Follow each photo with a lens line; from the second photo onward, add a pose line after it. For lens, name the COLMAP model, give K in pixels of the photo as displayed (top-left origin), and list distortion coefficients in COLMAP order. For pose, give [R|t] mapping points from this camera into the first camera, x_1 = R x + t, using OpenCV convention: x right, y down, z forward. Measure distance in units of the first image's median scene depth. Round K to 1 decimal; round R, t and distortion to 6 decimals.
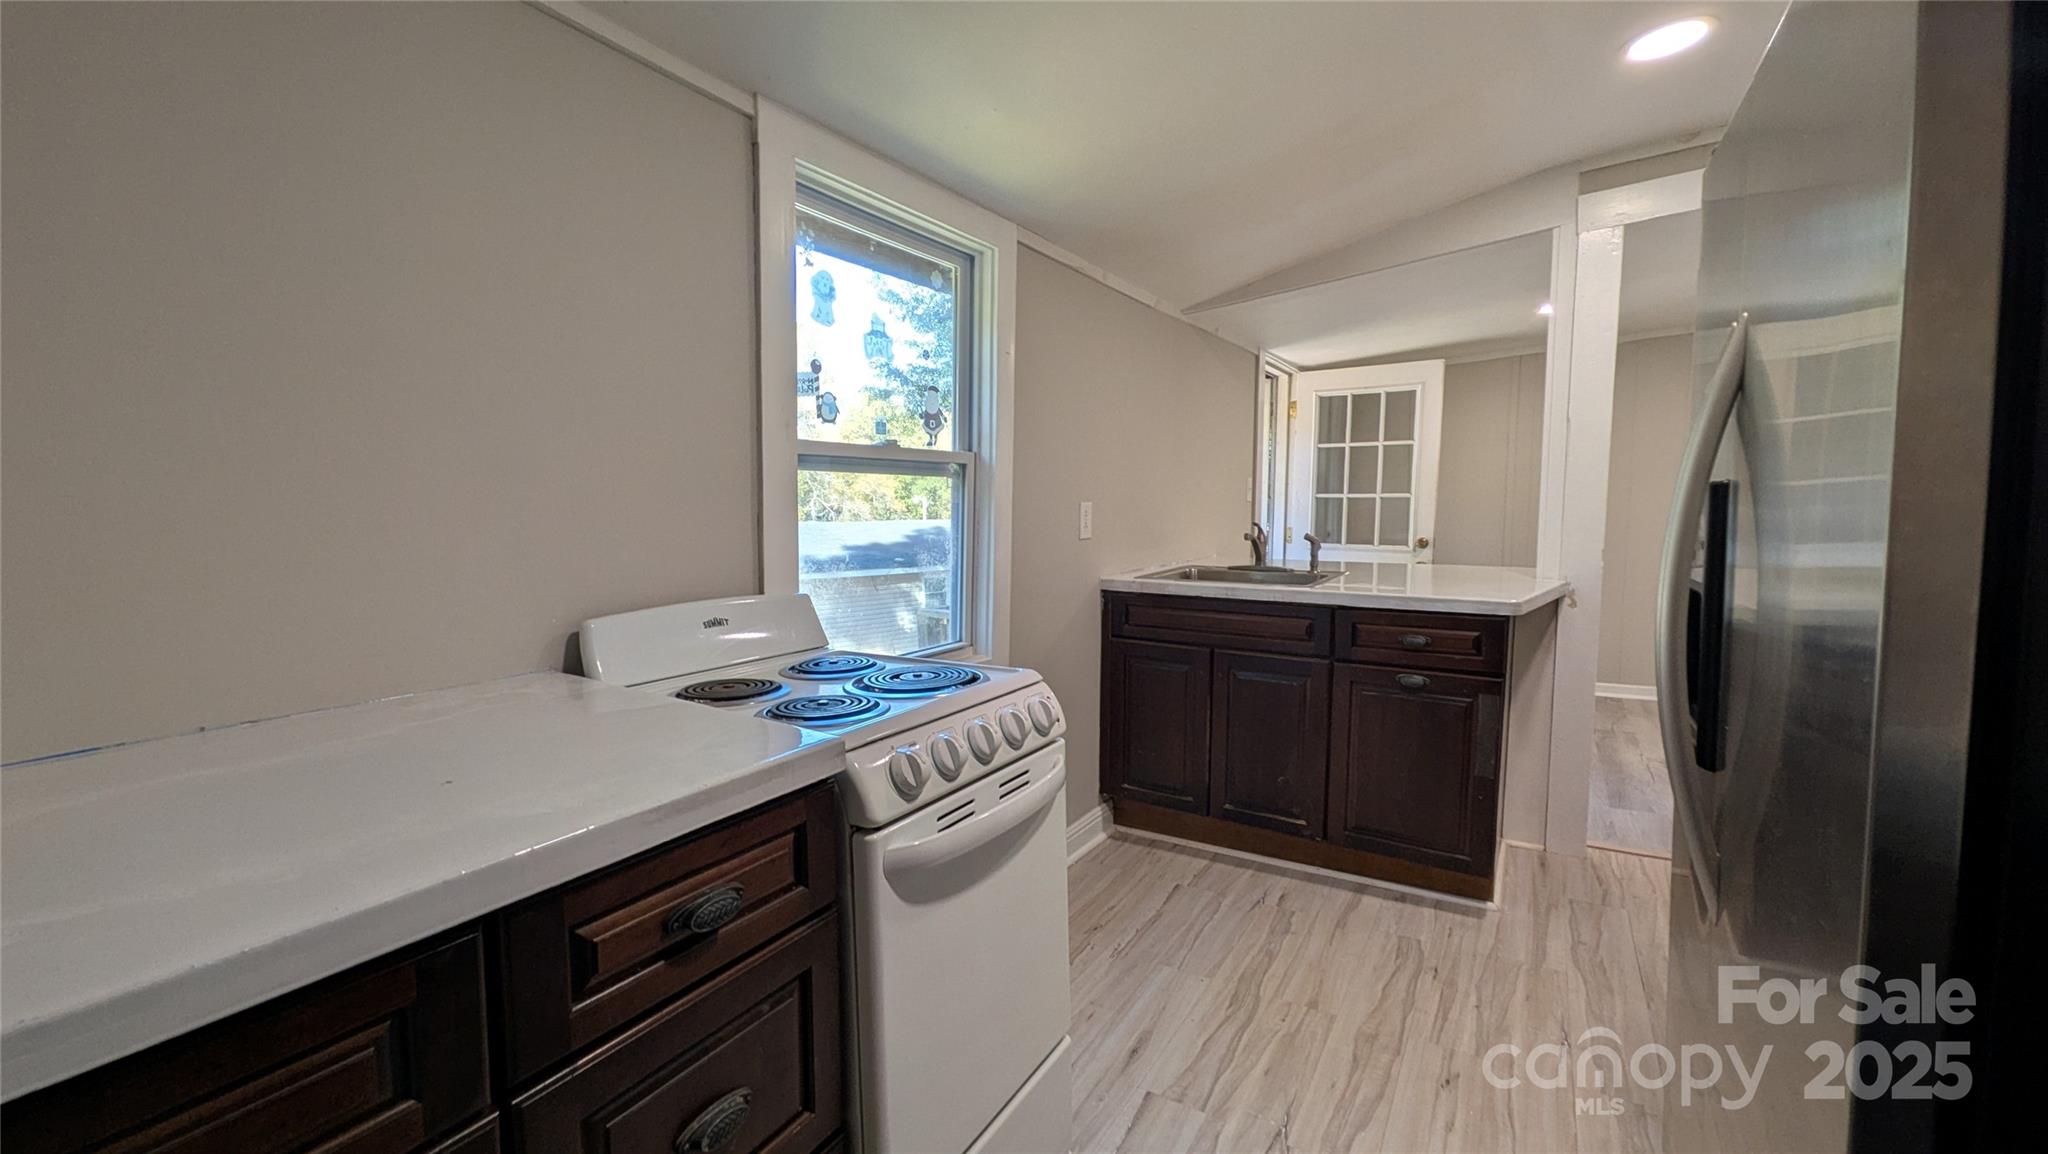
lens RADIAL K [[798.2, 0, 1024.8], [0, 798.2, 581.2], [0, 0, 1]] dist [0.007593, -0.000004]
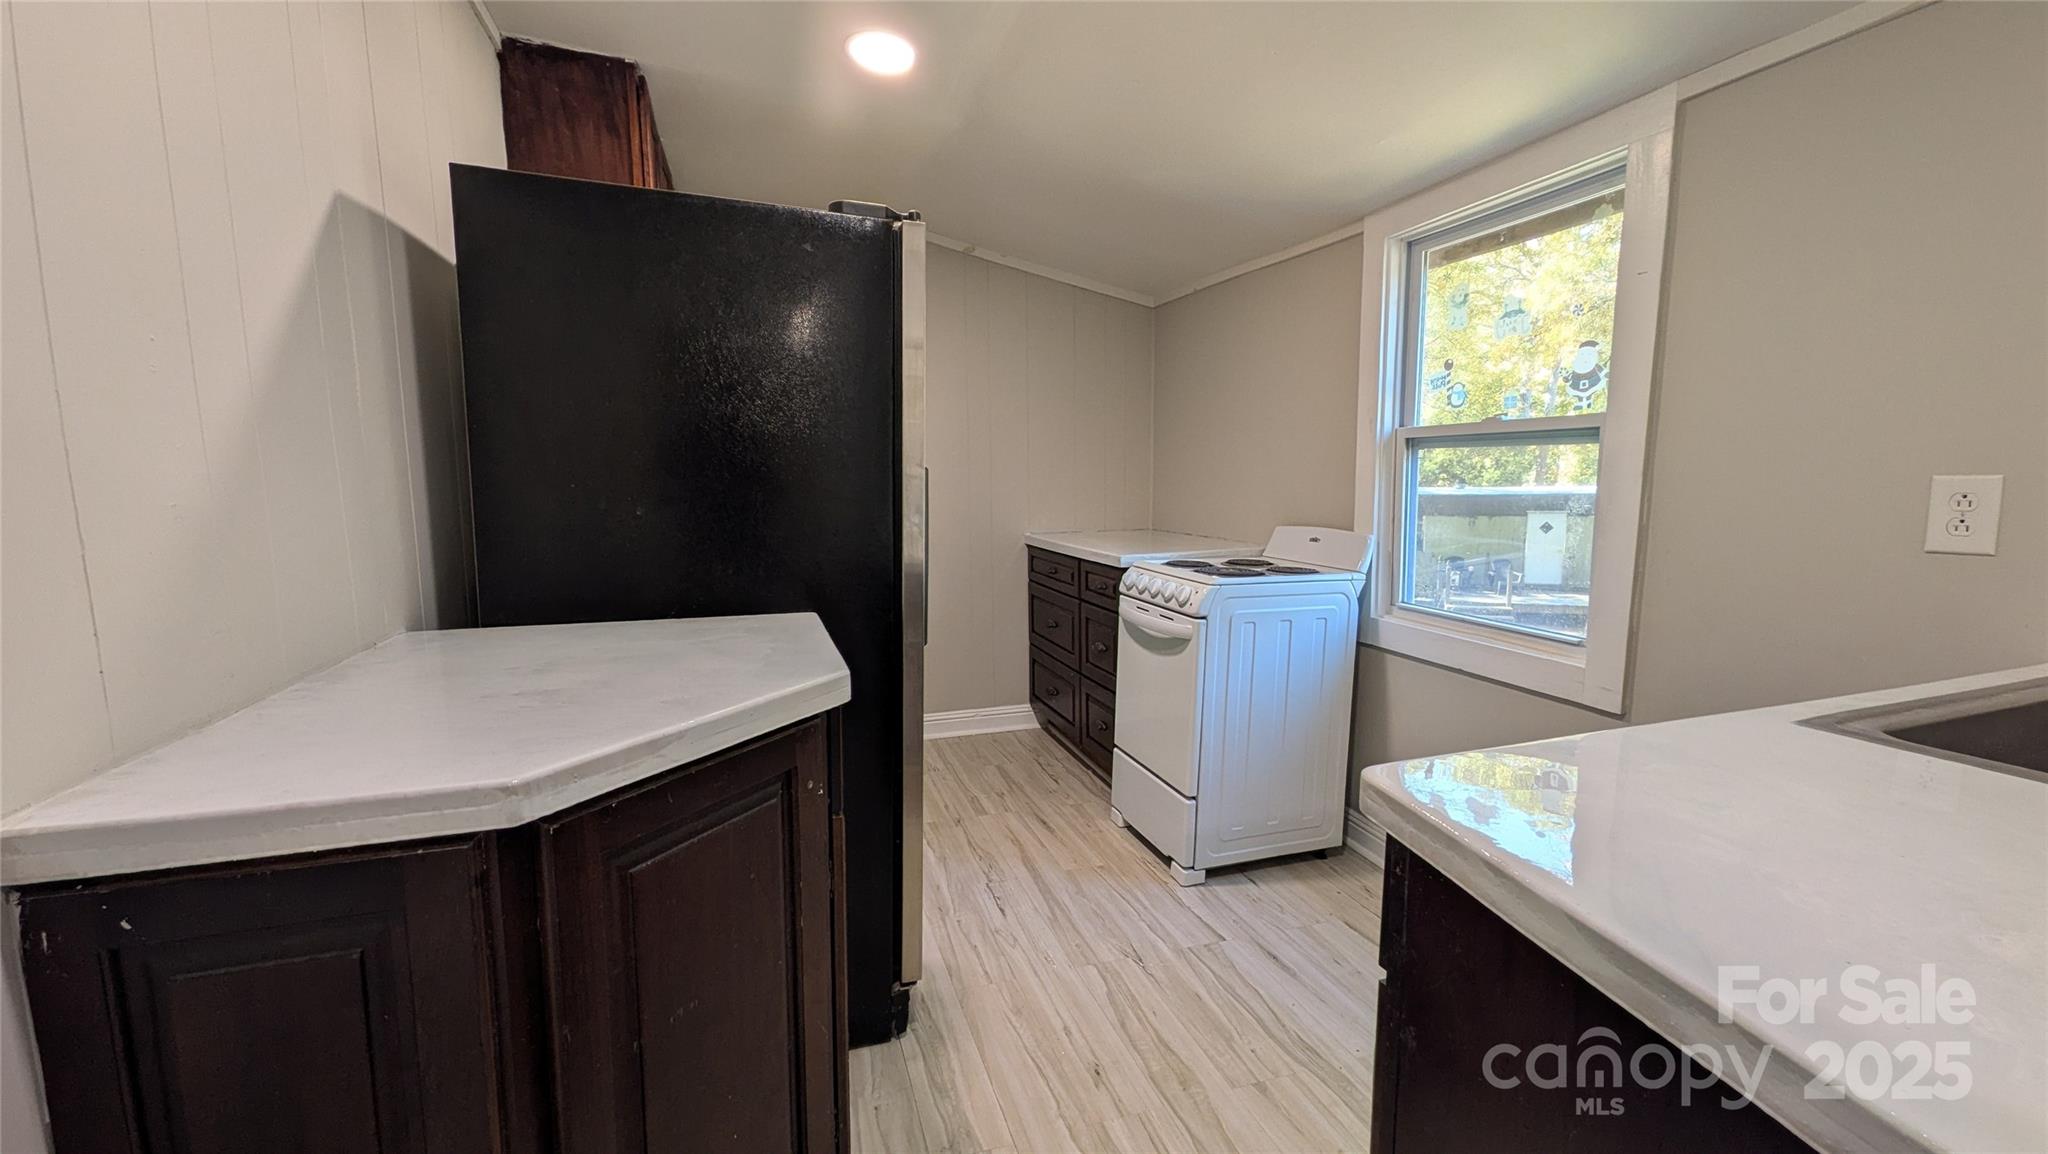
lens RADIAL K [[798.2, 0, 1024.8], [0, 798.2, 581.2], [0, 0, 1]] dist [0.007593, -0.000004]
pose [[-0.622073, 0.116155, -0.774296, 1.145575], [-0.069541, 0.976829, 0.202407, -0.141062], [0.779865, 0.179757, -0.599581, 1.269706]]
